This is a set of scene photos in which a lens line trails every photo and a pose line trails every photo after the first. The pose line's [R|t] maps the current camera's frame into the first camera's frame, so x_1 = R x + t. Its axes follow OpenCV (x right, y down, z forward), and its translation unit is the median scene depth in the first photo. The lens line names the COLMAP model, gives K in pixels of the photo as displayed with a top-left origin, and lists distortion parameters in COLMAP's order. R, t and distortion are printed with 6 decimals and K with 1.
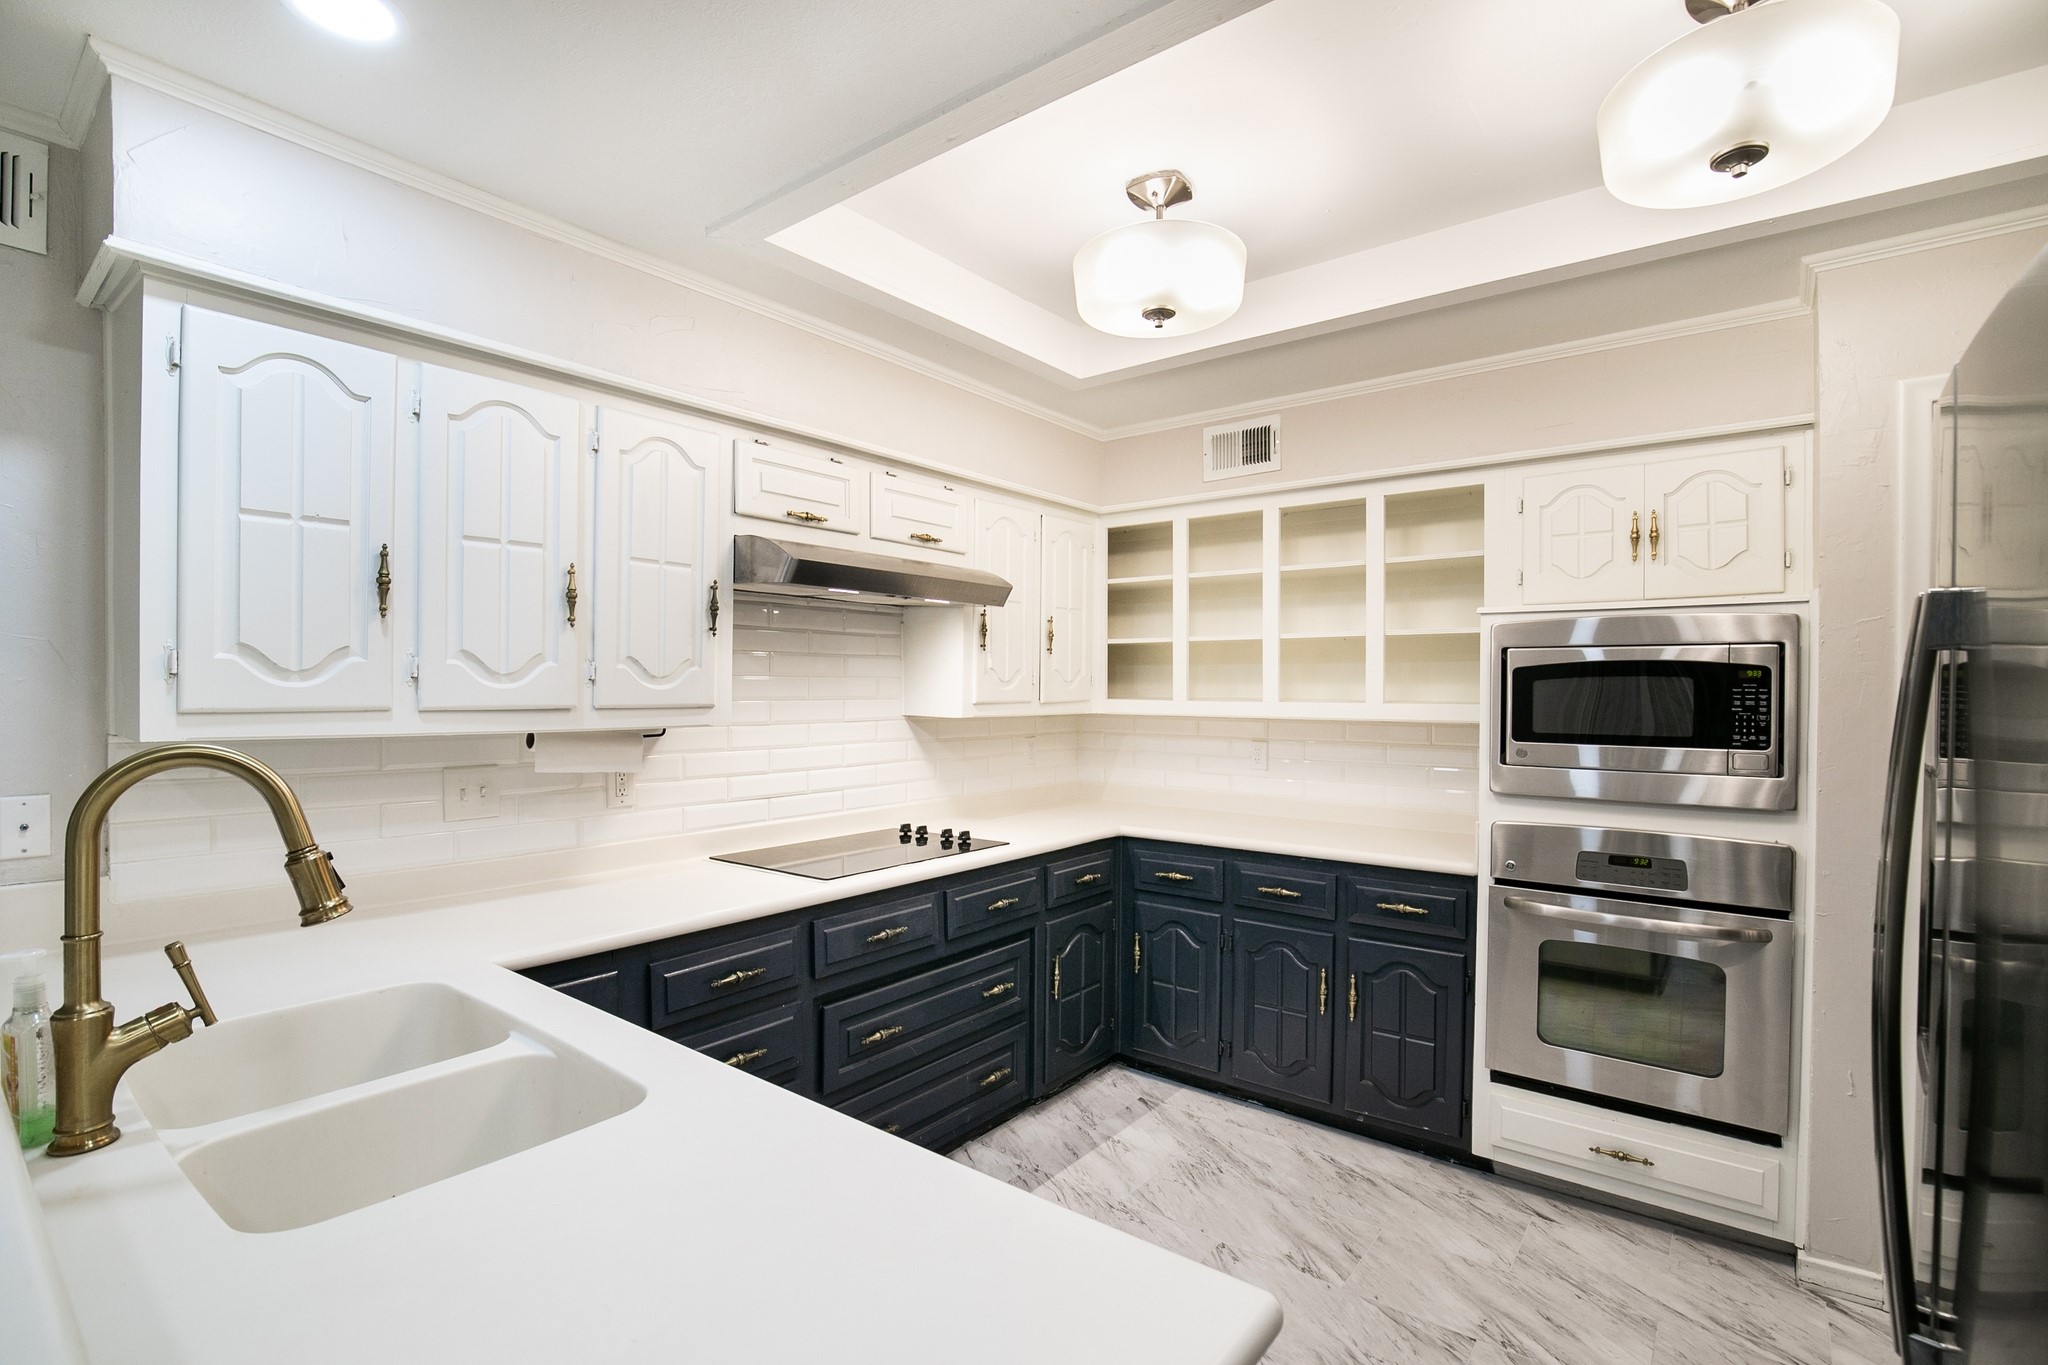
lens RADIAL K [[936.6, 0, 1007.3], [0, 936.6, 694.3], [0, 0, 1]] dist [-0.024496, 0.006558]
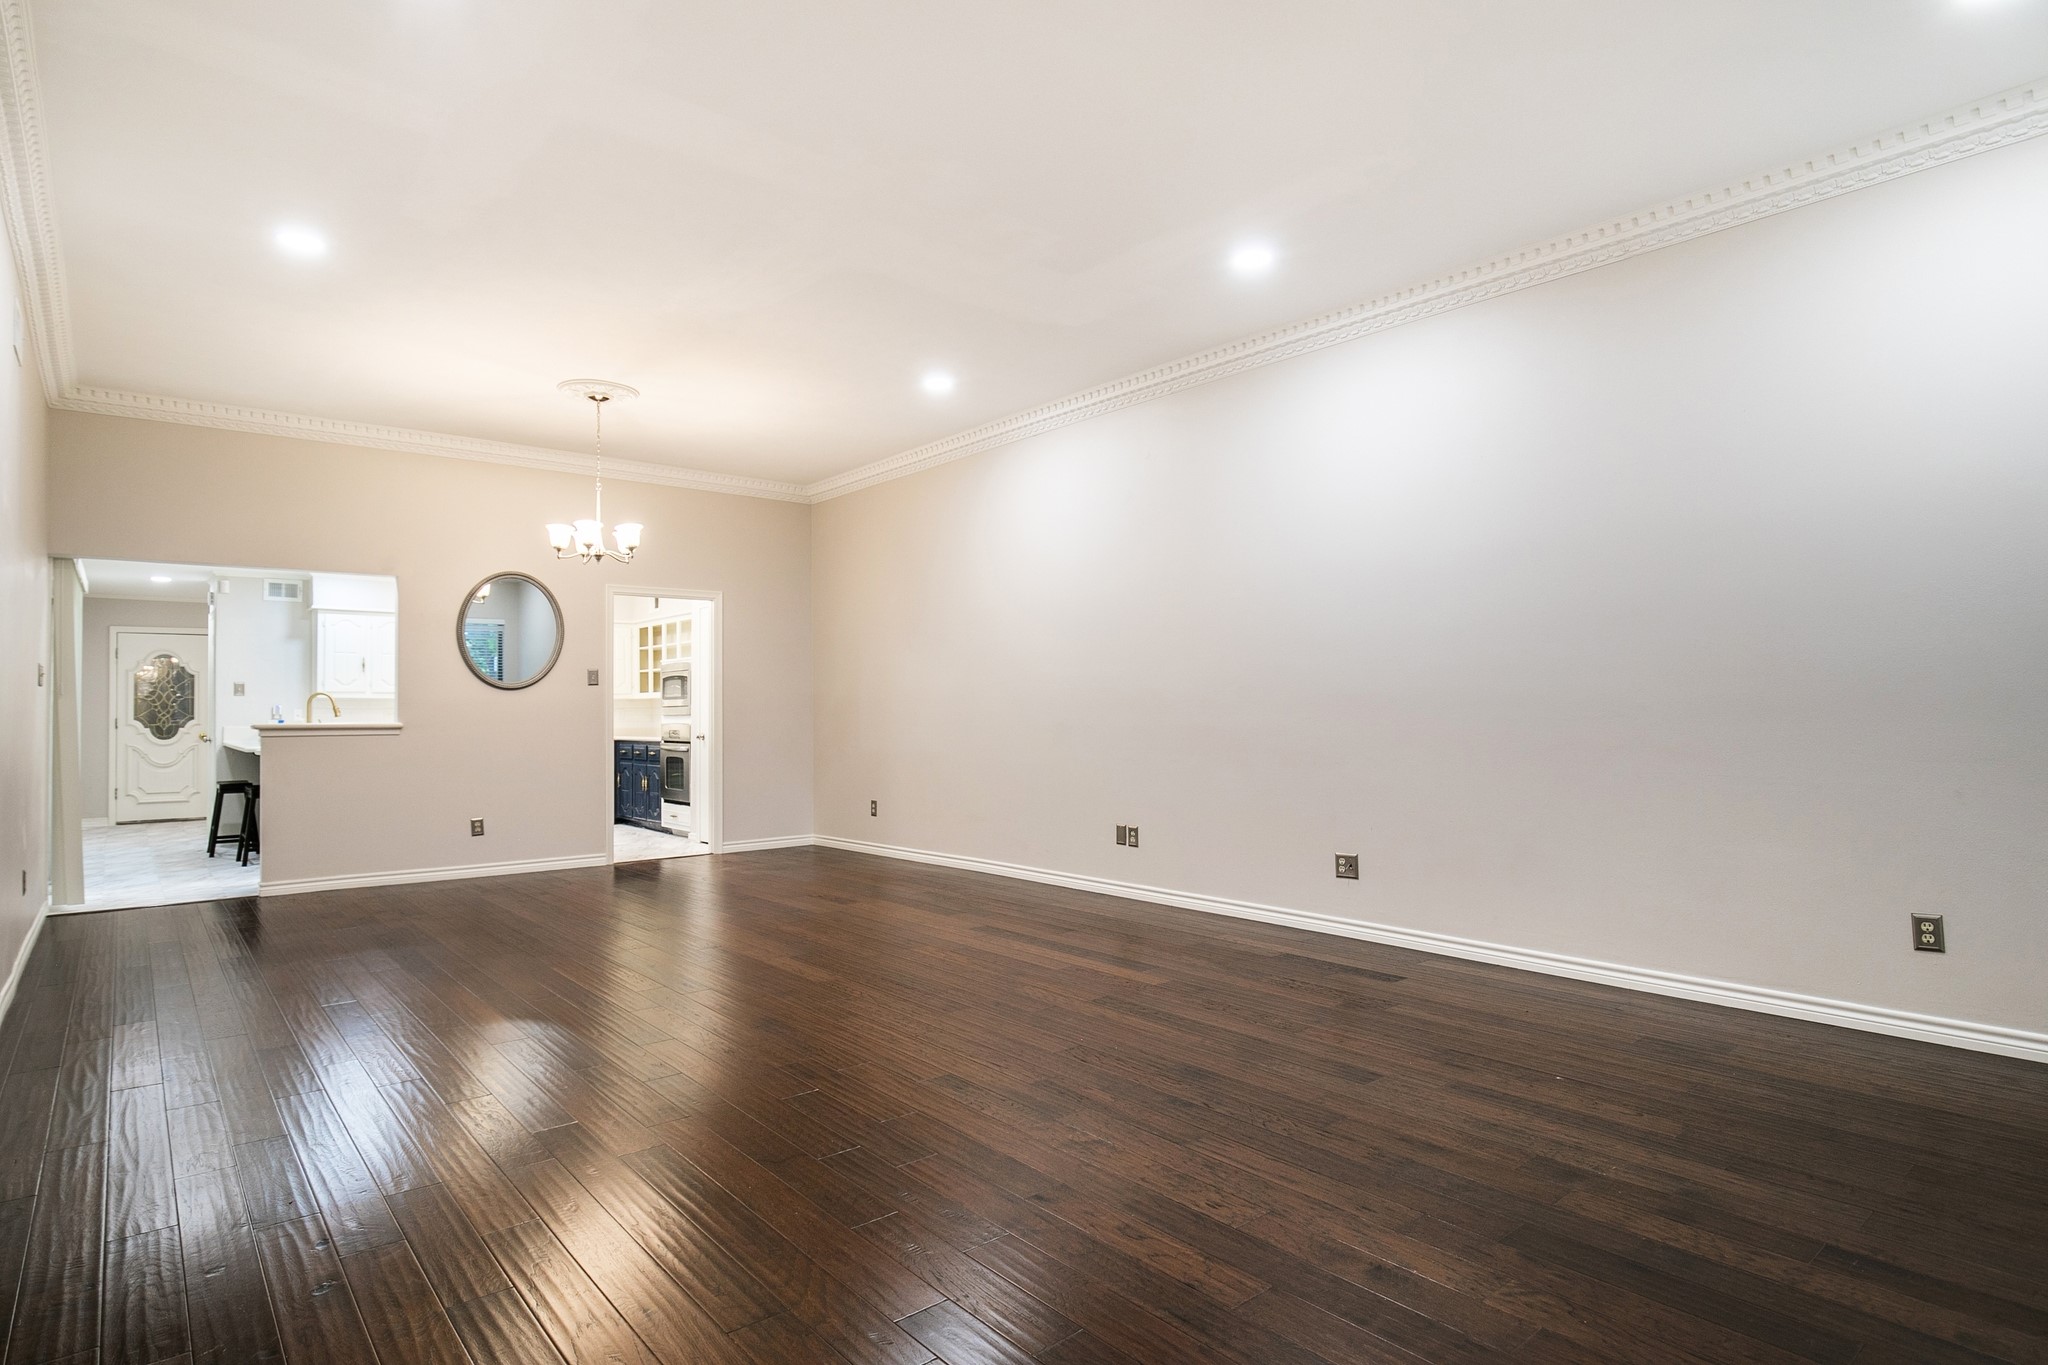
lens RADIAL K [[1113.6, 0, 1012.3], [0, 1113.6, 692.7], [0, 0, 1]] dist [-0.005142, -0.003474]
pose [[0.977238, -0.016076, -0.211534, 2.277598], [0.010144, 0.999525, -0.029101, 0.133451], [0.211901, 0.026292, 0.976937, -2.319699]]
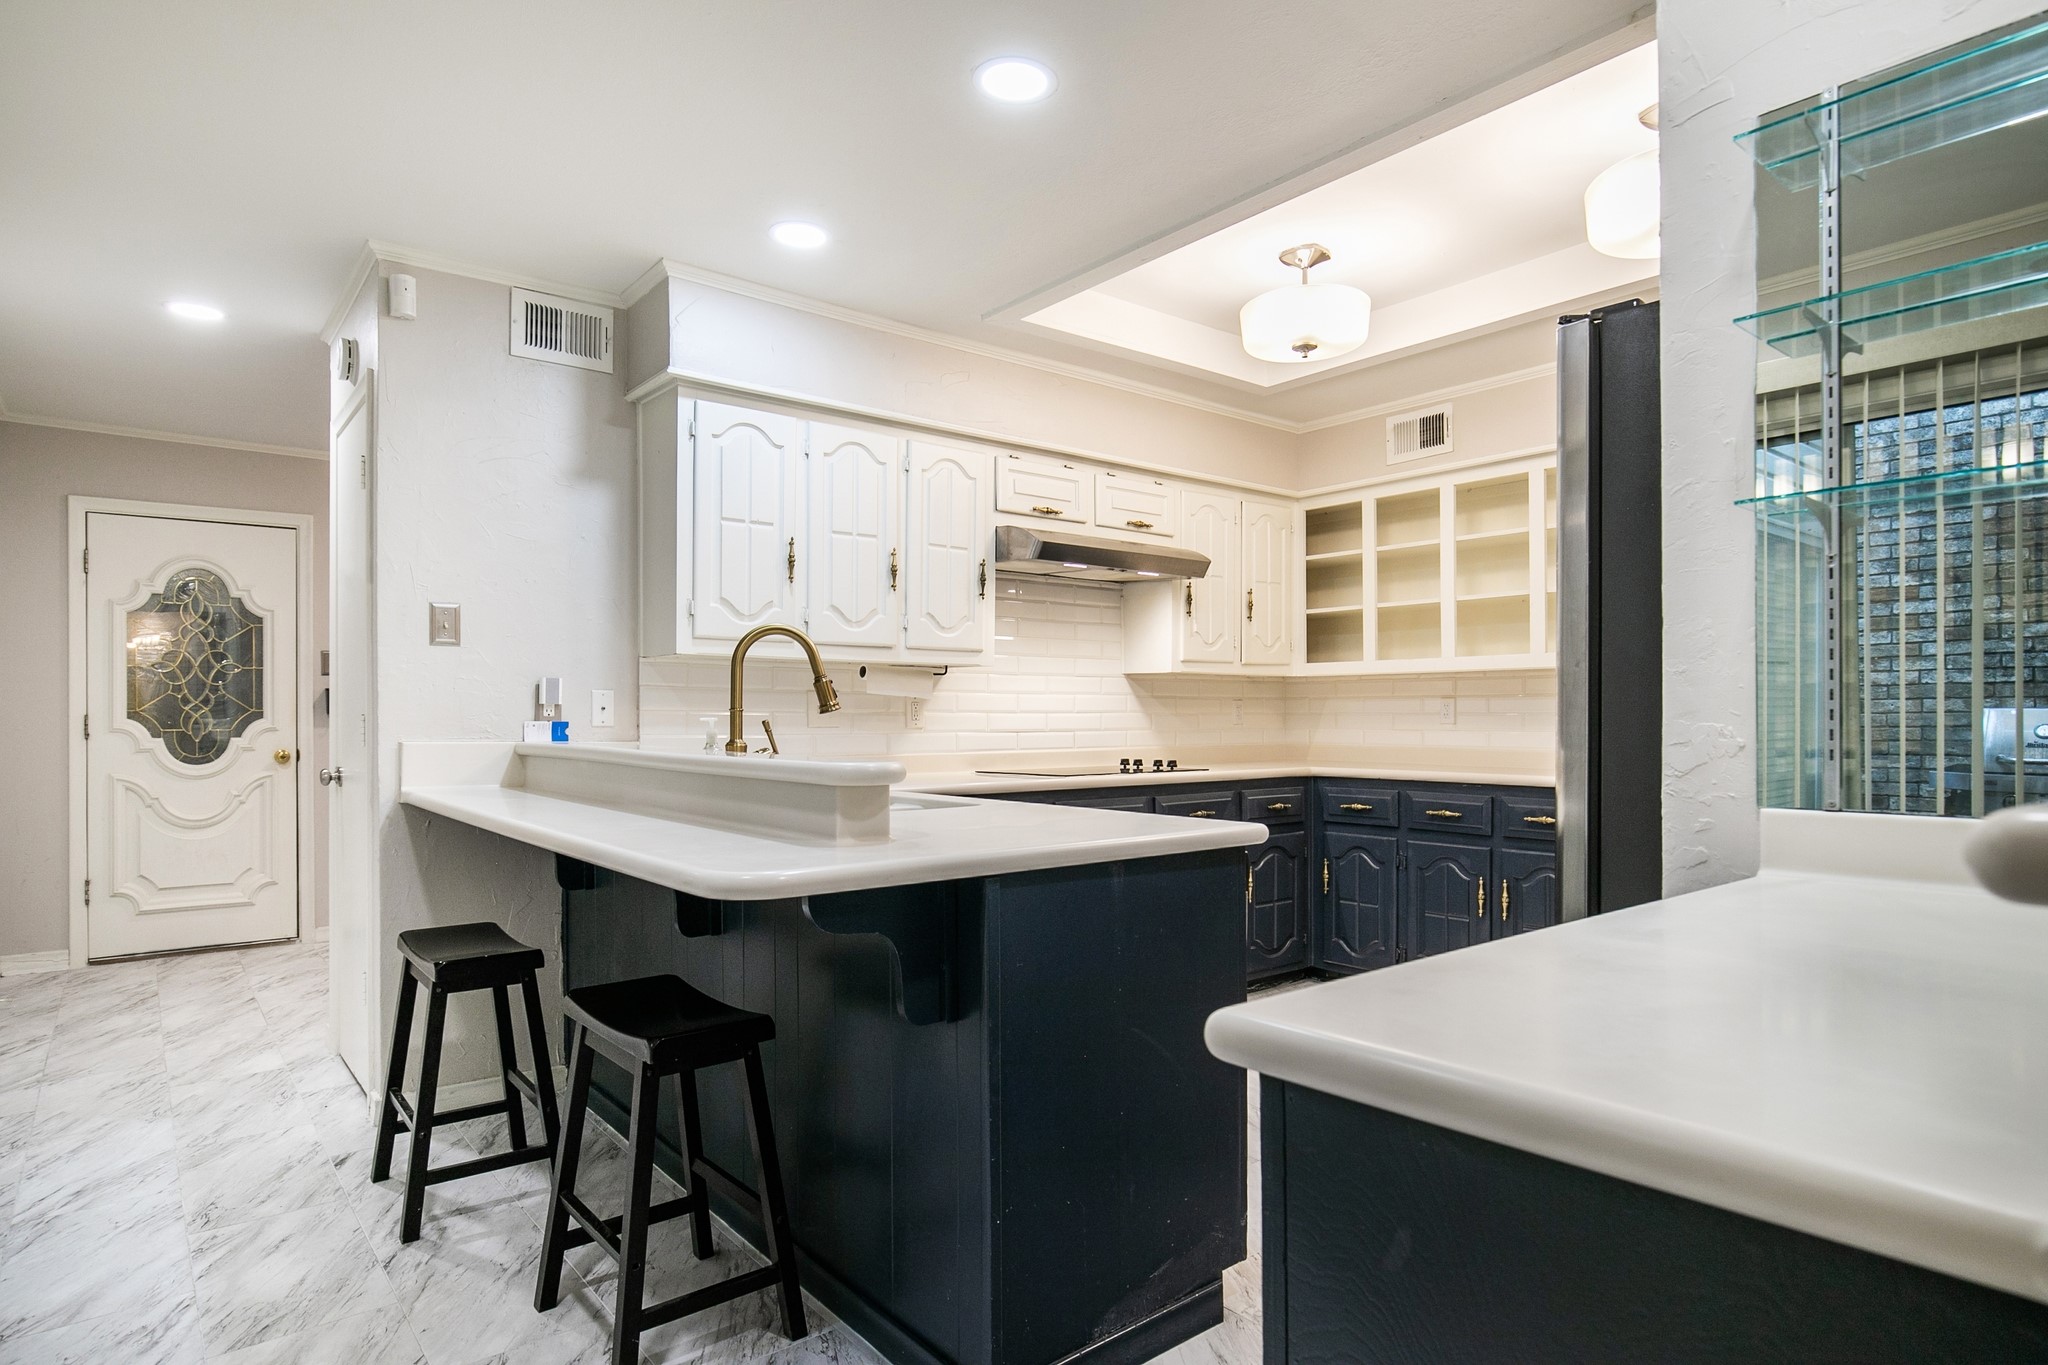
lens RADIAL K [[1113.6, 0, 1017.9], [0, 1113.6, 716.3], [0, 0, 1]] dist [-0.005142, -0.003474]
pose [[0.976552, -0.006782, -0.215173, 0.072361], [0.004829, 0.999942, -0.009598, 0.101975], [0.215226, 0.008334, 0.976529, -0.479481]]
